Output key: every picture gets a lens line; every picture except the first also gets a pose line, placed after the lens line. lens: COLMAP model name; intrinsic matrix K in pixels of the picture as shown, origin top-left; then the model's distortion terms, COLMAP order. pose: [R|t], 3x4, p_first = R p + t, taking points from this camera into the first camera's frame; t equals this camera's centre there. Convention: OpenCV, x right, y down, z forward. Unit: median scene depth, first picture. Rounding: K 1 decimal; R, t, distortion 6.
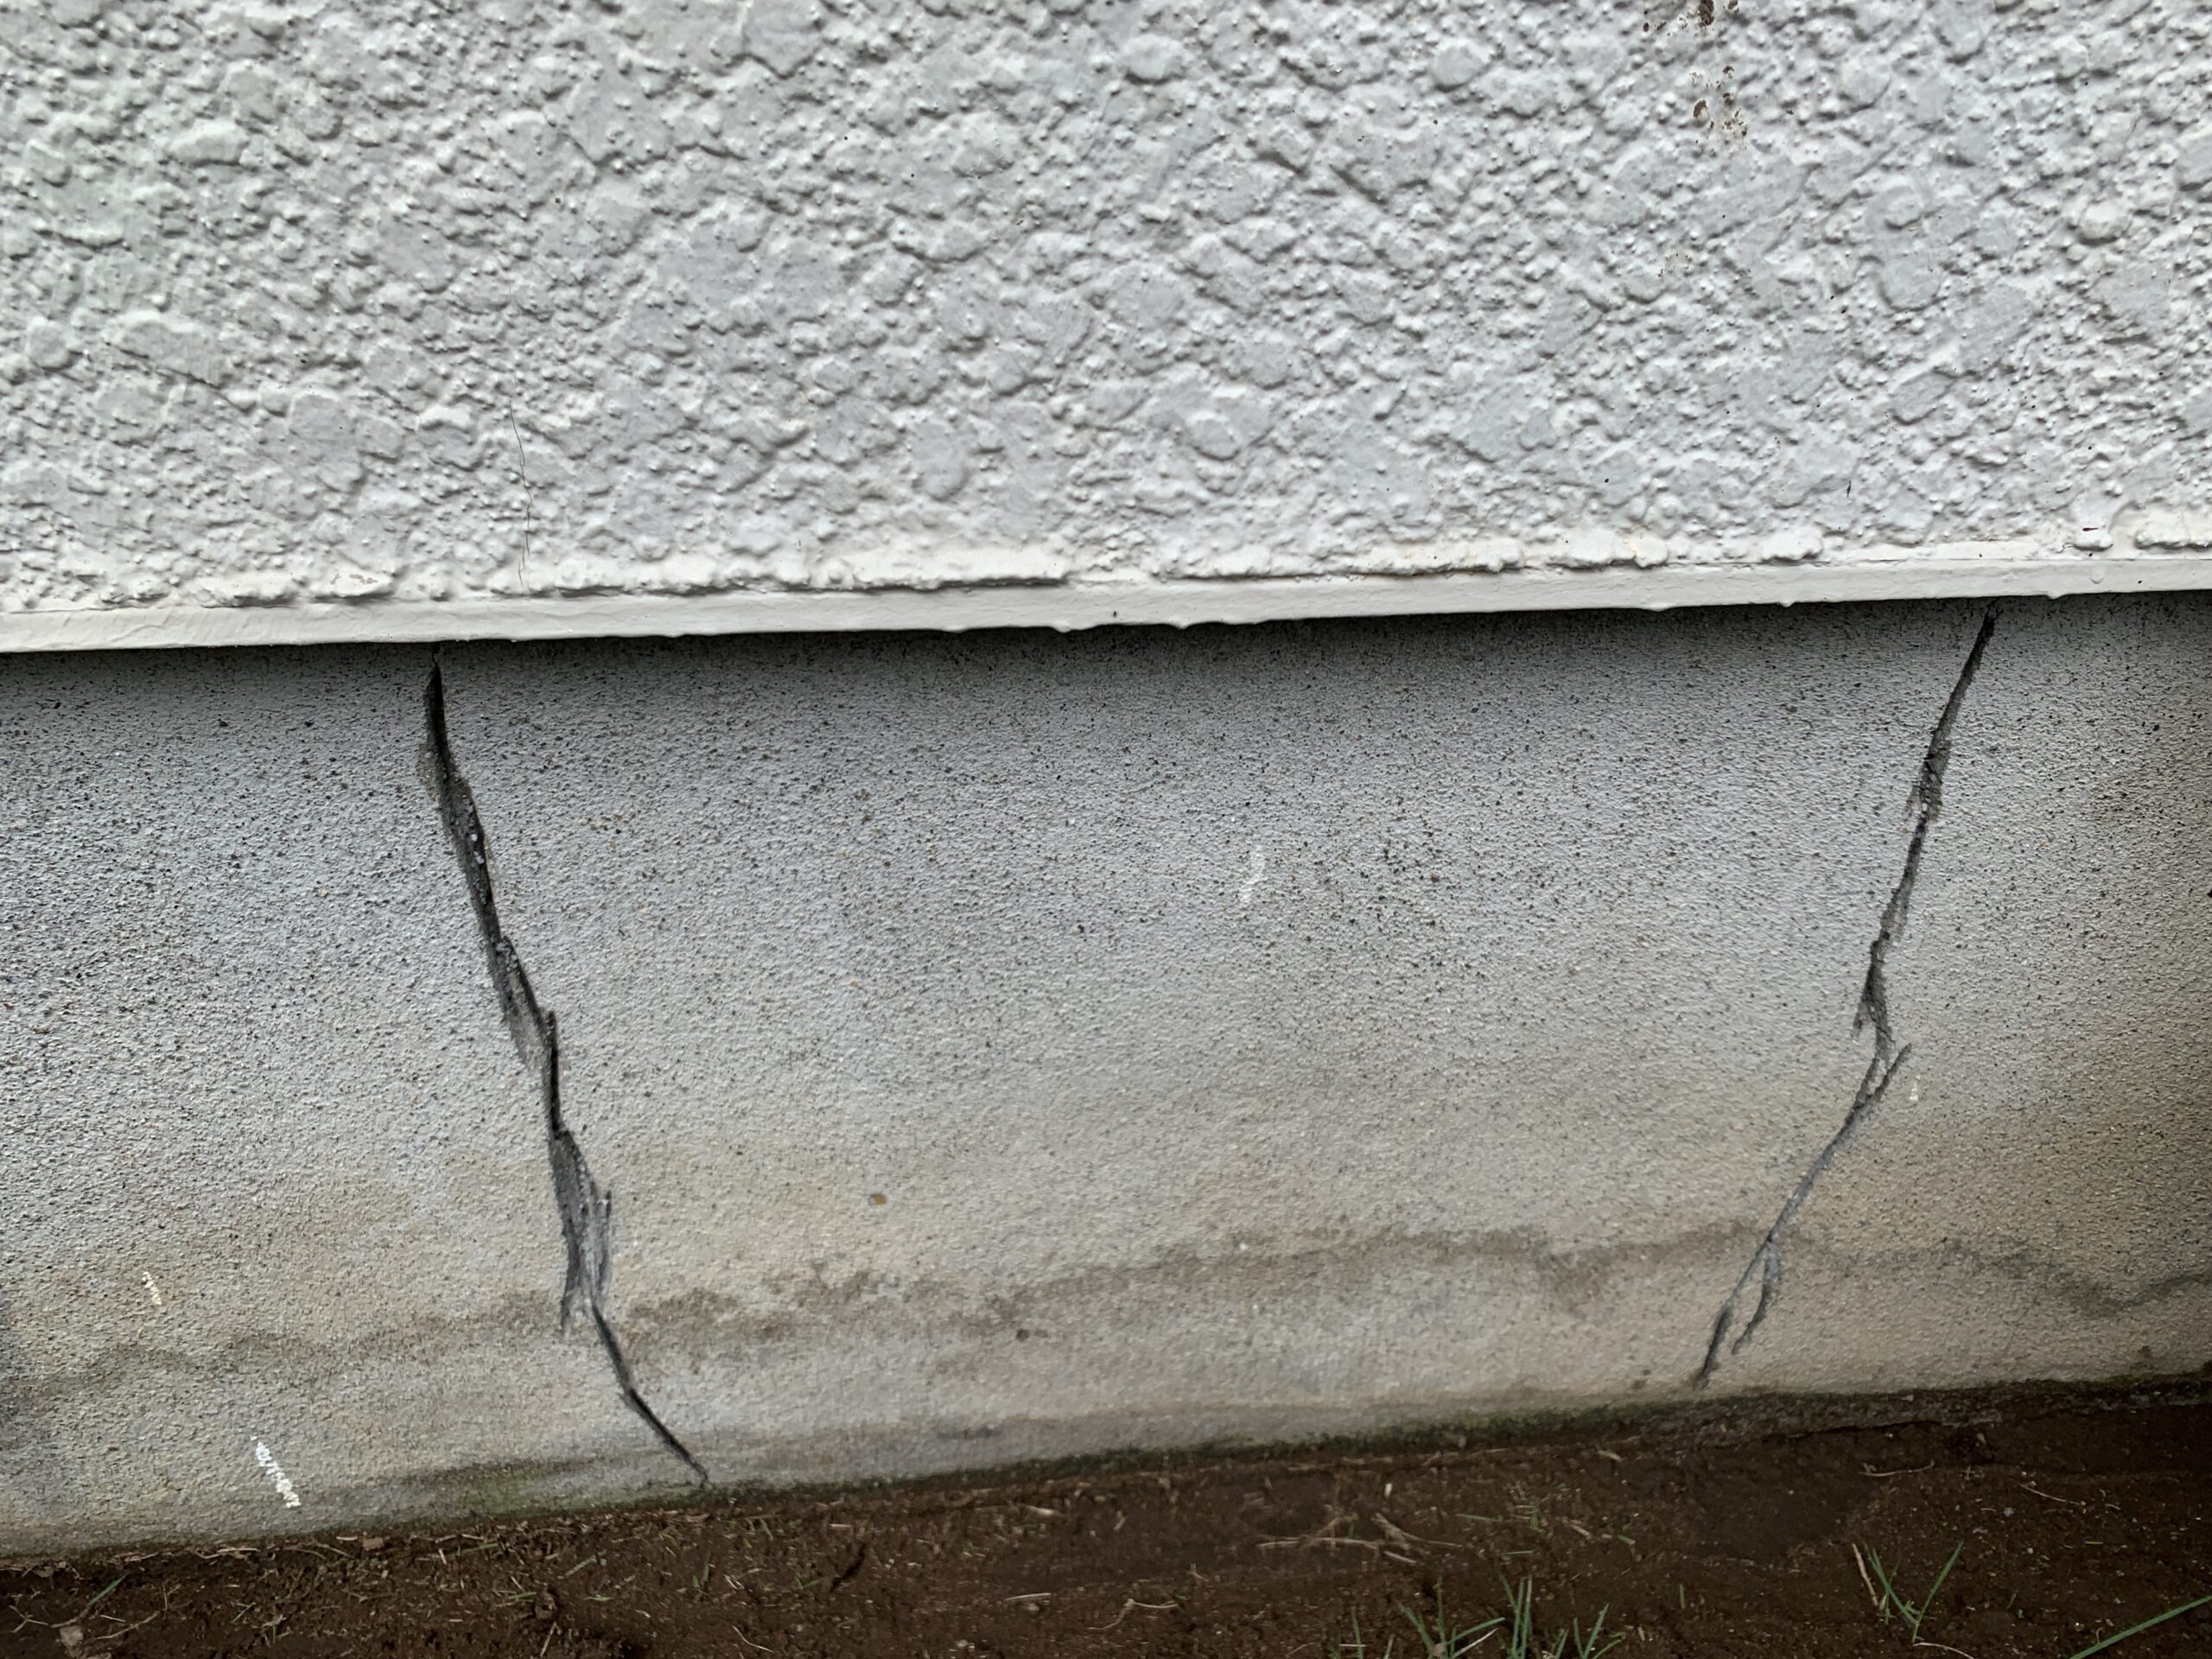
lens RADIAL K [[1732.9, 0, 1106.0], [0, 1732.9, 829.5], [0, 0, 1]] dist [0.003648, -0.011201]
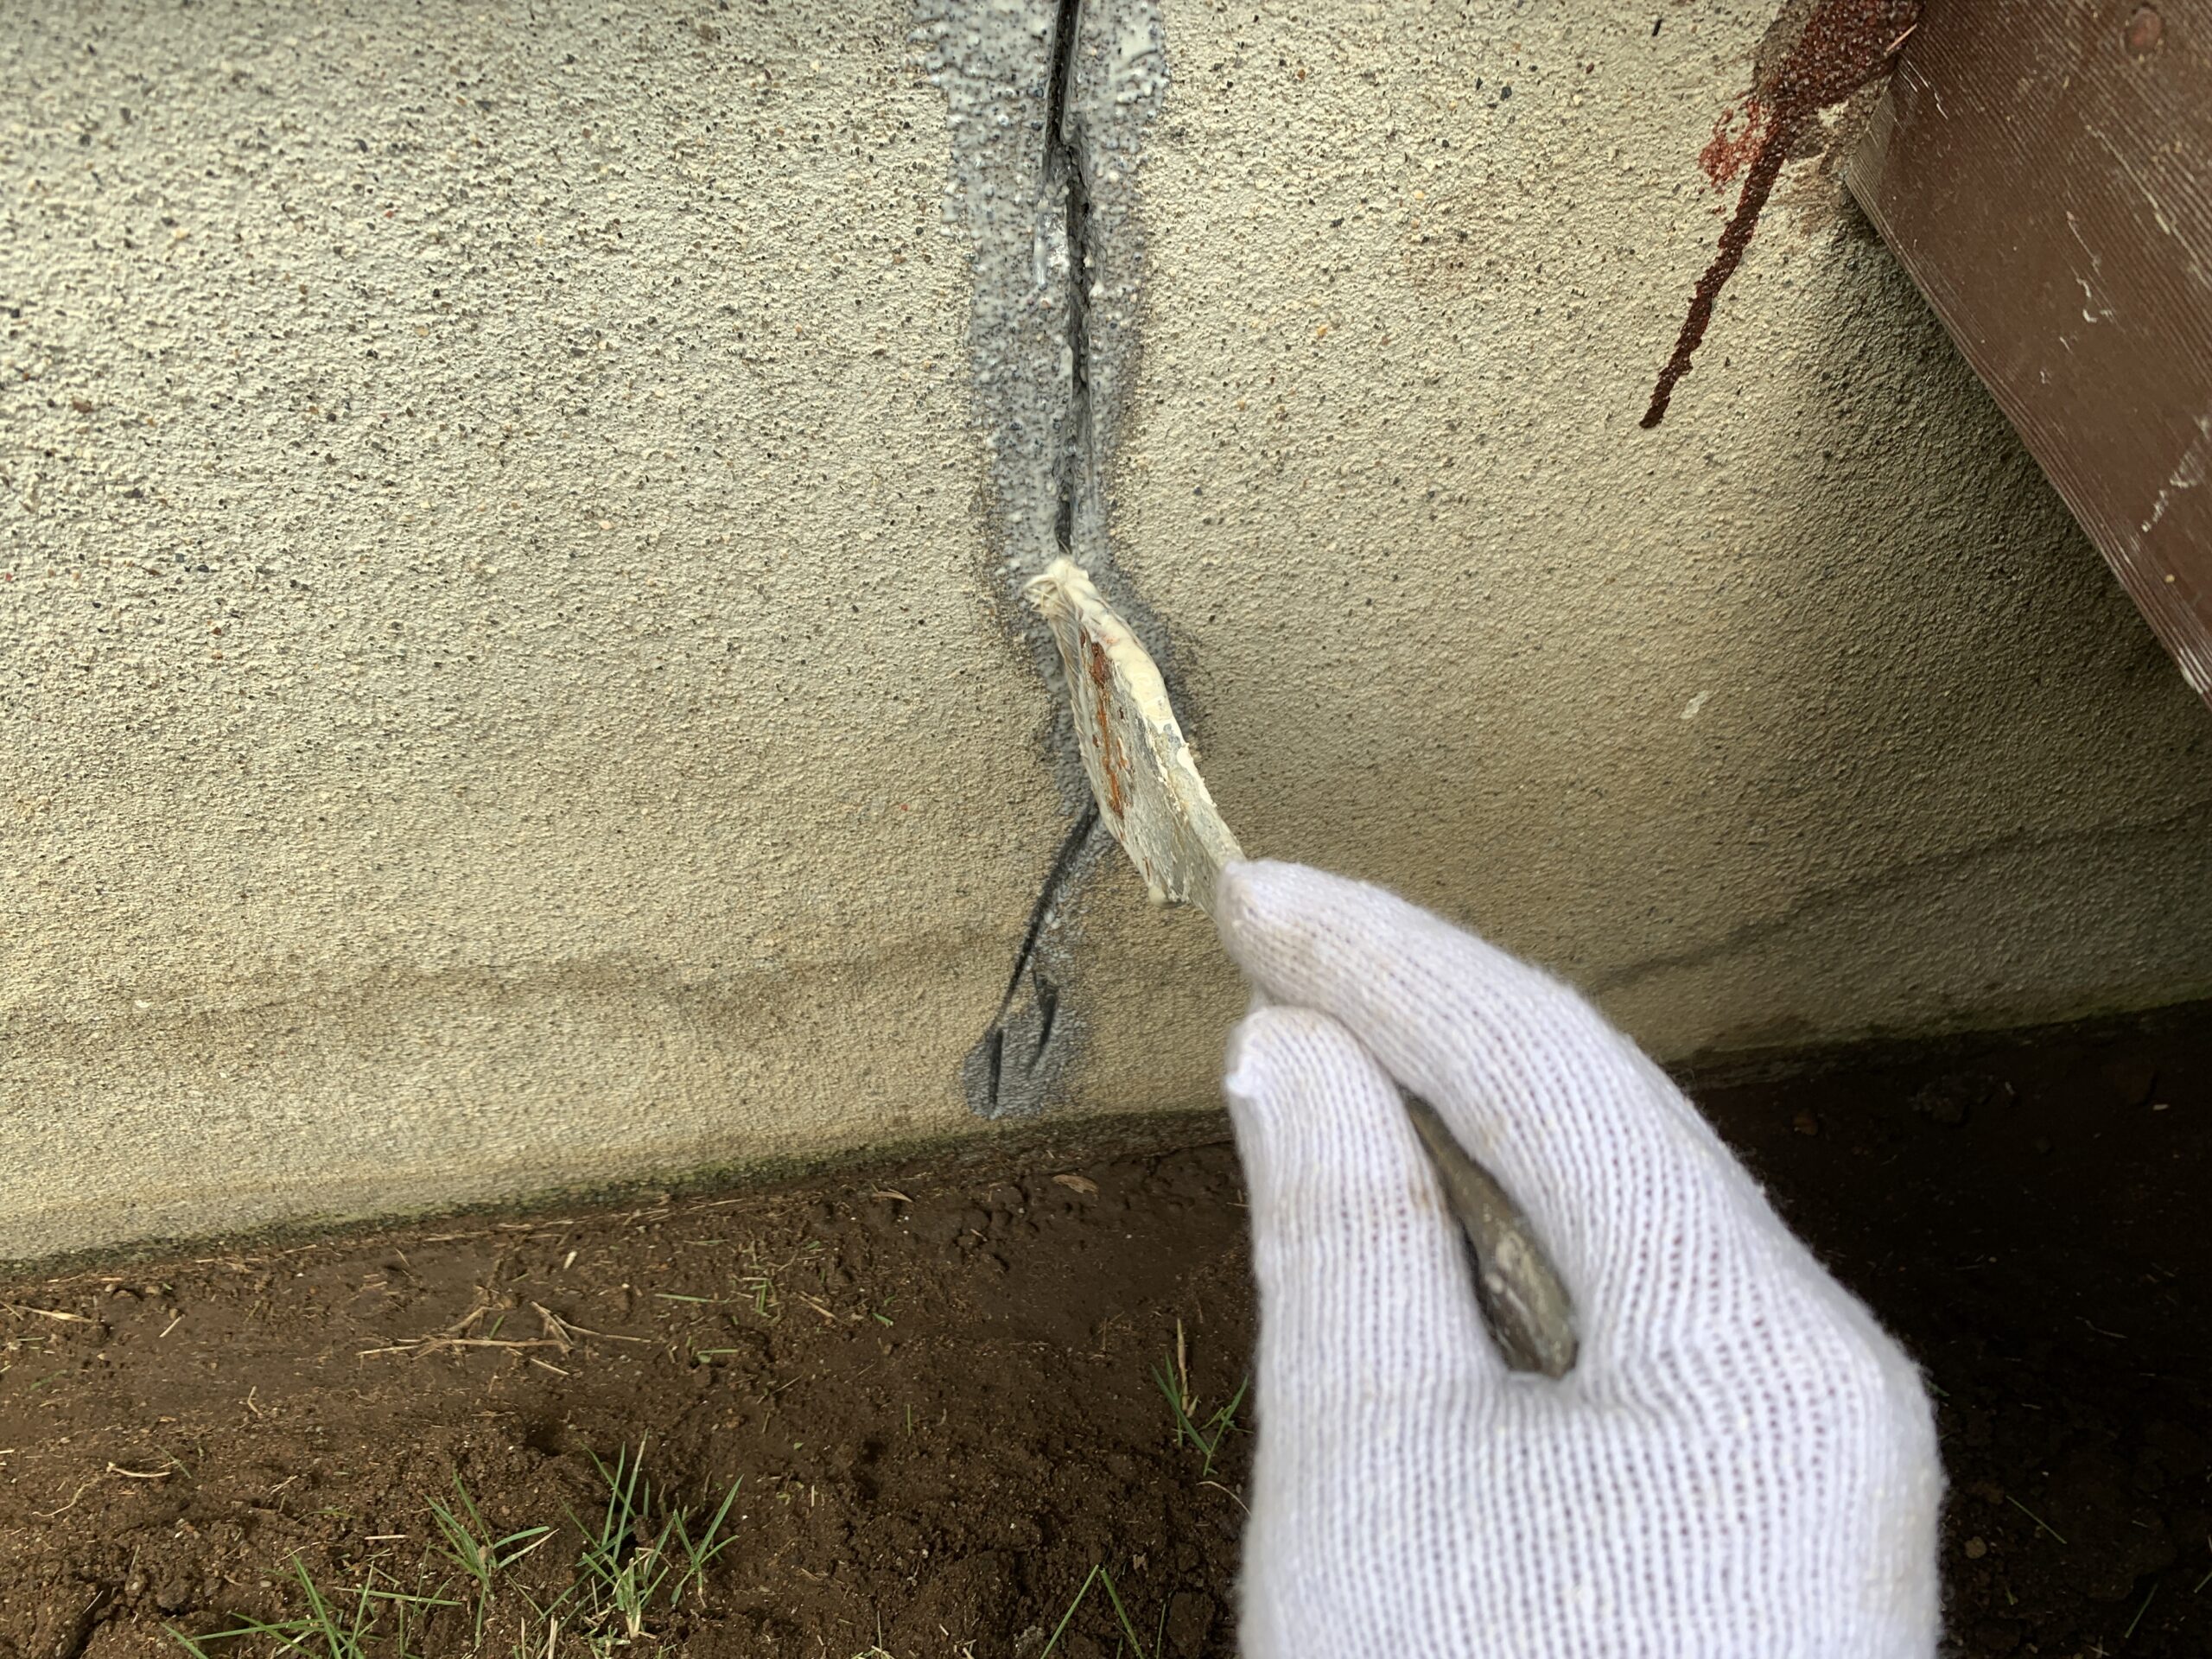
lens RADIAL K [[1732.9, 0, 1106.0], [0, 1732.9, 829.5], [0, 0, 1]] dist [0.003648, -0.011201]
pose [[0.995752, -0.024338, 0.088801, 0.541269], [-0.003015, 0.955299, 0.295626, -0.004072], [-0.092026, -0.294638, 0.951168, 0.580904]]
